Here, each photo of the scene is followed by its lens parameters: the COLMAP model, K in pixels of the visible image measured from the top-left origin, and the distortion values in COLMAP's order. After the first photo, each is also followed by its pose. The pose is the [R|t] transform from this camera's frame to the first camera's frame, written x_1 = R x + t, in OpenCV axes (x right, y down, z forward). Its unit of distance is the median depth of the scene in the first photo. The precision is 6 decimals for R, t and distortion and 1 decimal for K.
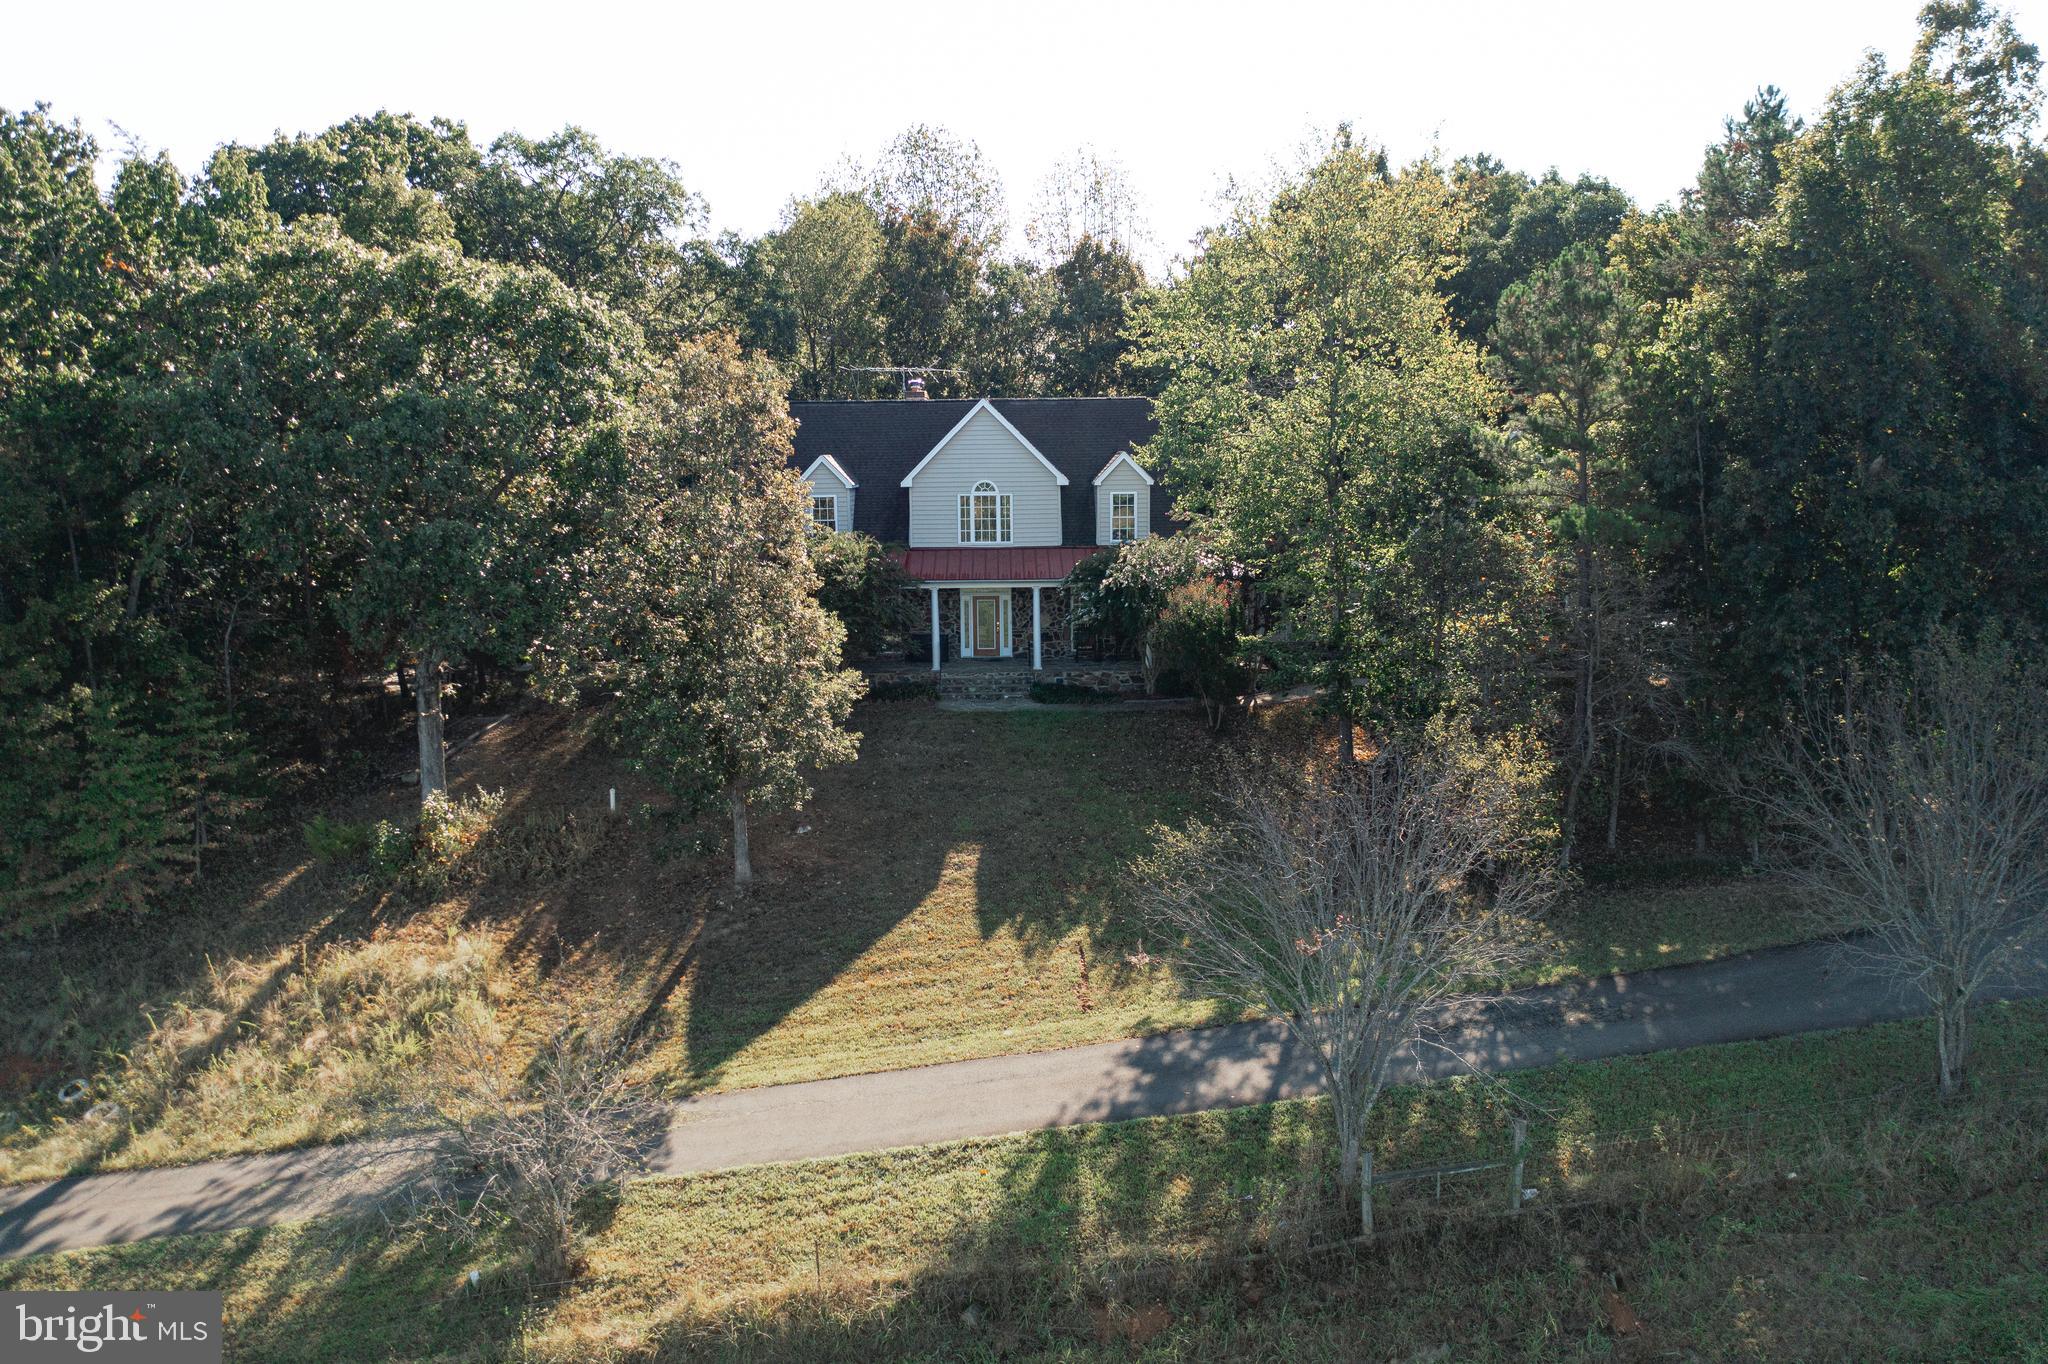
lens RADIAL K [[1627.8, 0, 1020.0], [0, 1627.8, 741.9], [0, 0, 1]] dist [-0.008023, 0.001173]
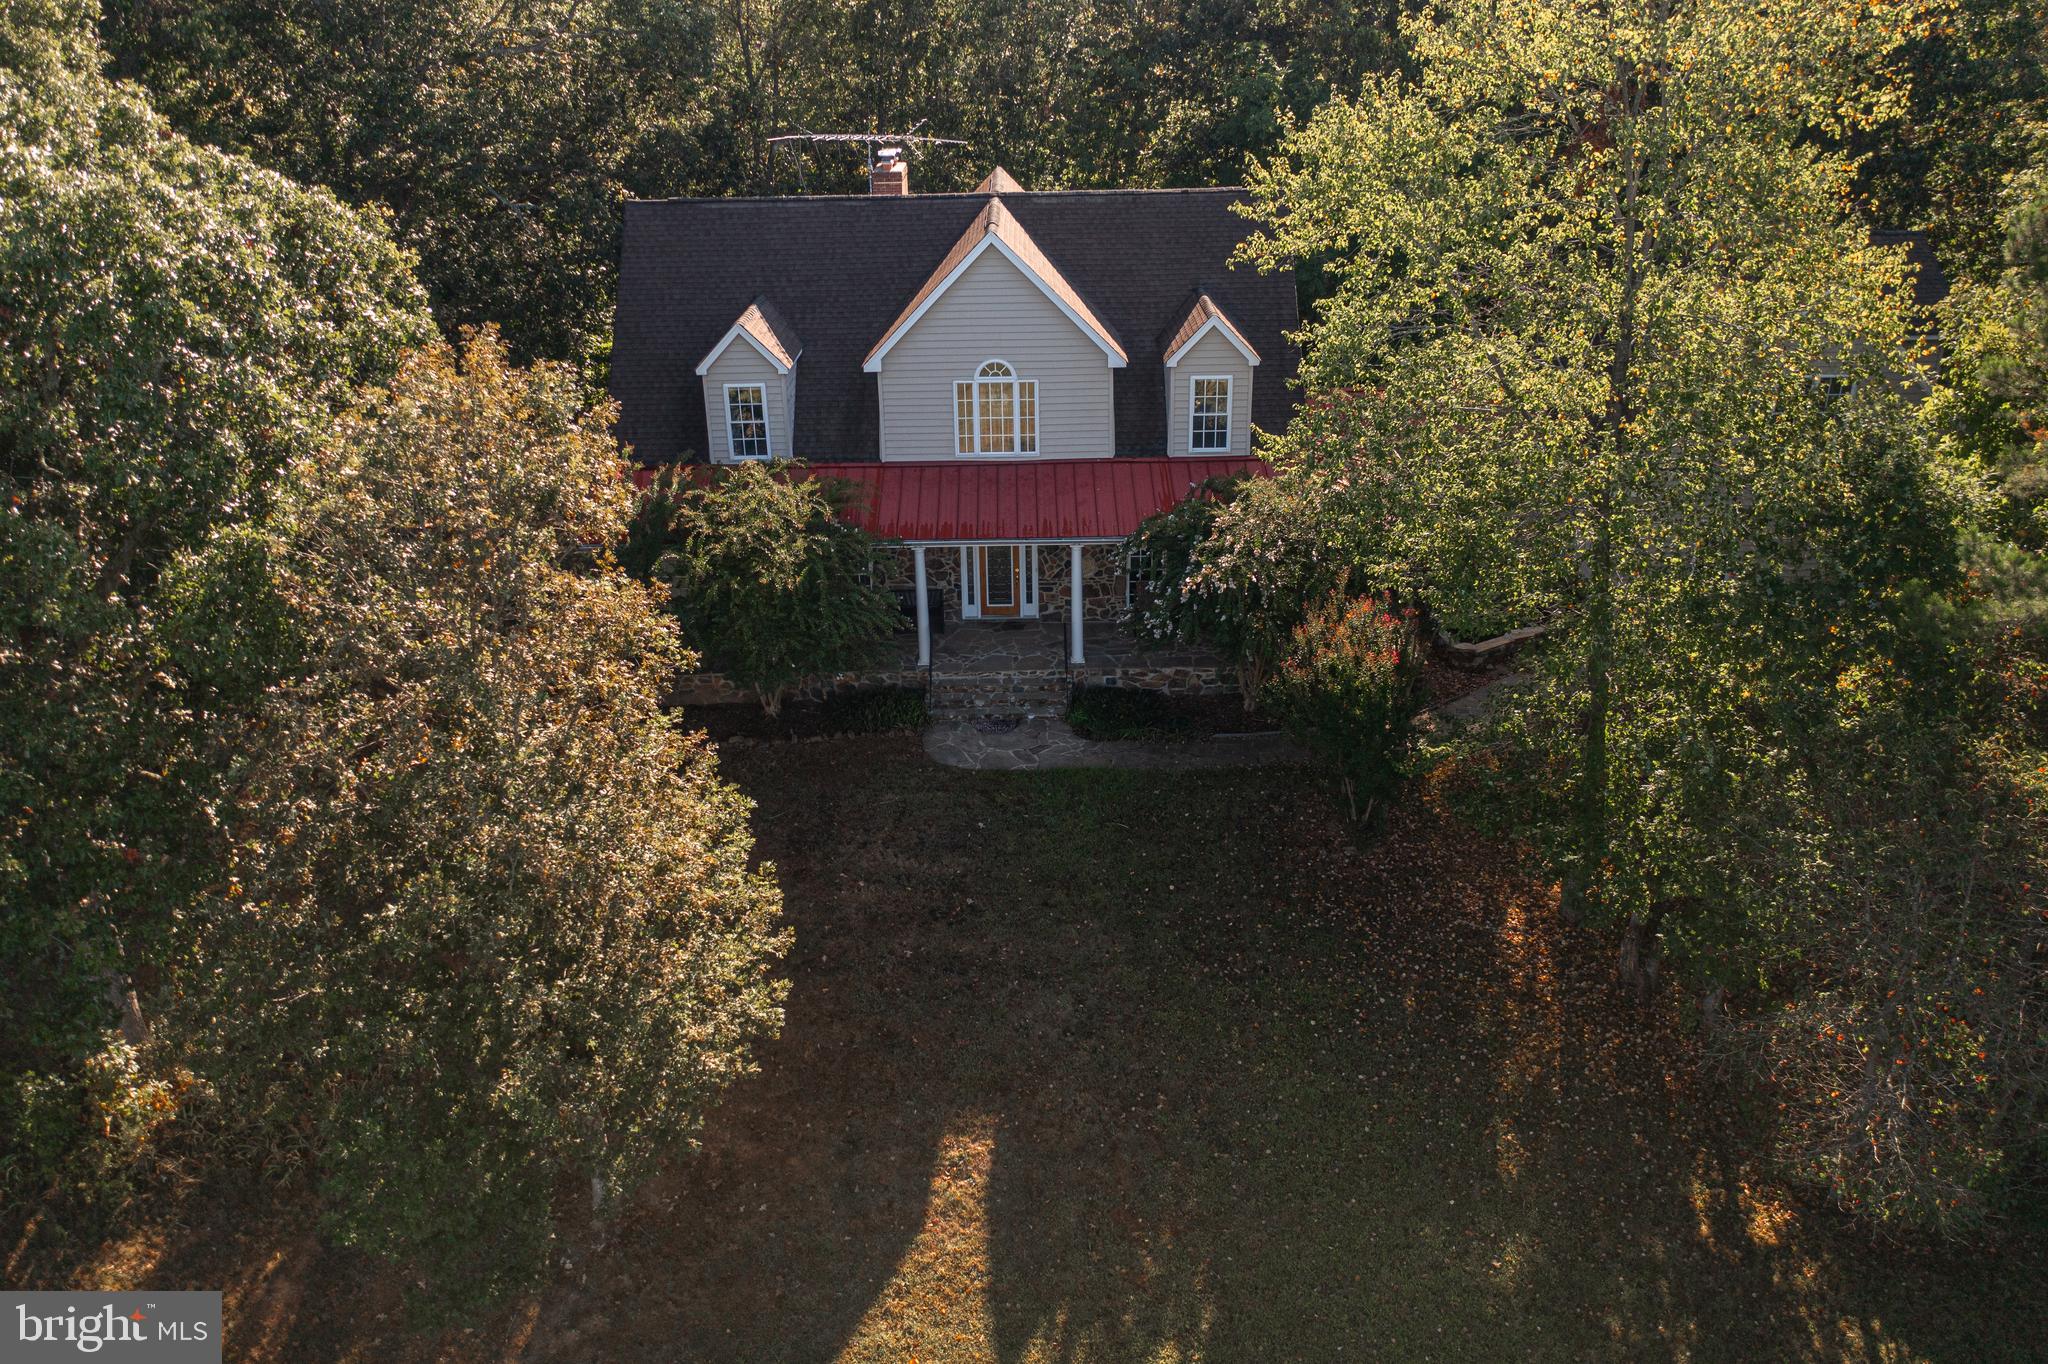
lens RADIAL K [[1627.8, 0, 1020.0], [0, 1627.8, 741.9], [0, 0, 1]] dist [-0.008023, 0.001173]
pose [[0.999947, -0.004058, -0.009490, -0.006580], [0.006358, 0.966487, 0.256636, -0.184416], [0.008131, -0.256683, 0.966461, 0.352812]]
